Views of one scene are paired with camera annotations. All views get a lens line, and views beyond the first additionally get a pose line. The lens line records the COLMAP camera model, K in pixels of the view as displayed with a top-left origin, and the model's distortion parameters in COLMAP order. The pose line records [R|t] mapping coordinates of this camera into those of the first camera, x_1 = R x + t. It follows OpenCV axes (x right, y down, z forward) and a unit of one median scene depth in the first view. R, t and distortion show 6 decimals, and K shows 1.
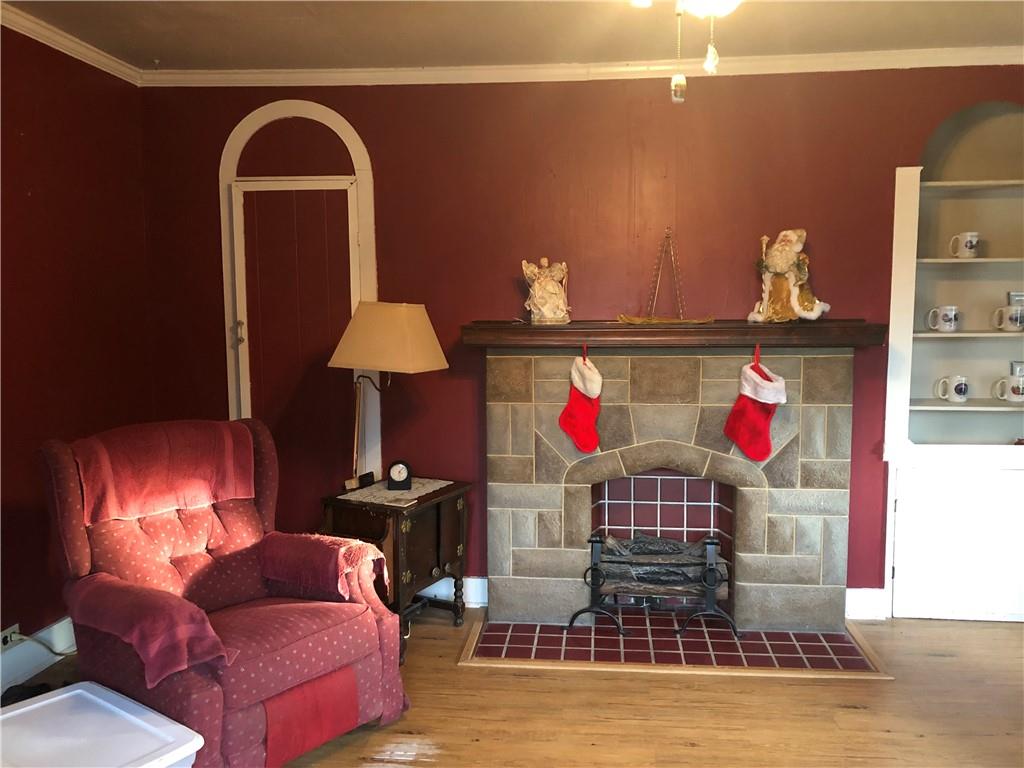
lens RADIAL K [[837.9, 0, 512.0], [0, 837.9, 384.0], [0, 0, 1]] dist [0.023944, 0.018163]
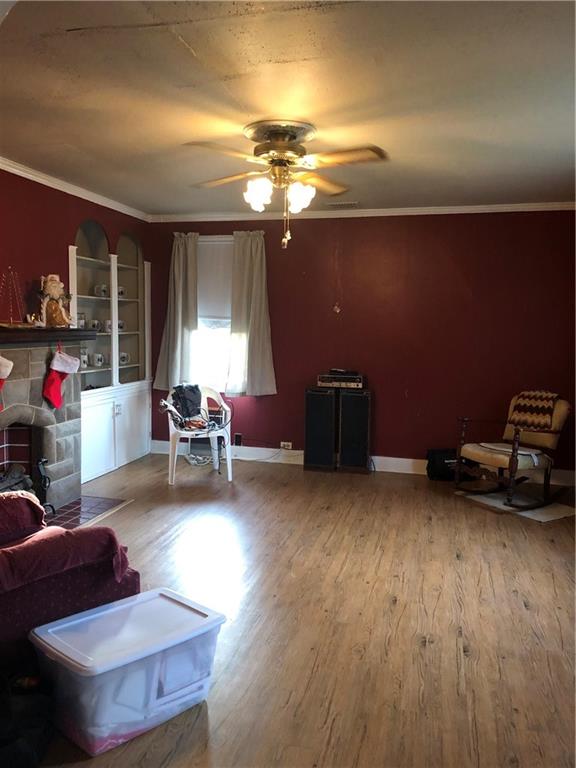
lens RADIAL K [[628.4, 0, 288.0], [0, 628.4, 384.0], [0, 0, 1]] dist [0.023944, 0.018163]
pose [[0.123738, -0.081753, 0.988942, -0.904068], [0.070315, 0.994818, 0.073441, -0.019054], [-0.989821, 0.060450, 0.128845, 0.360903]]
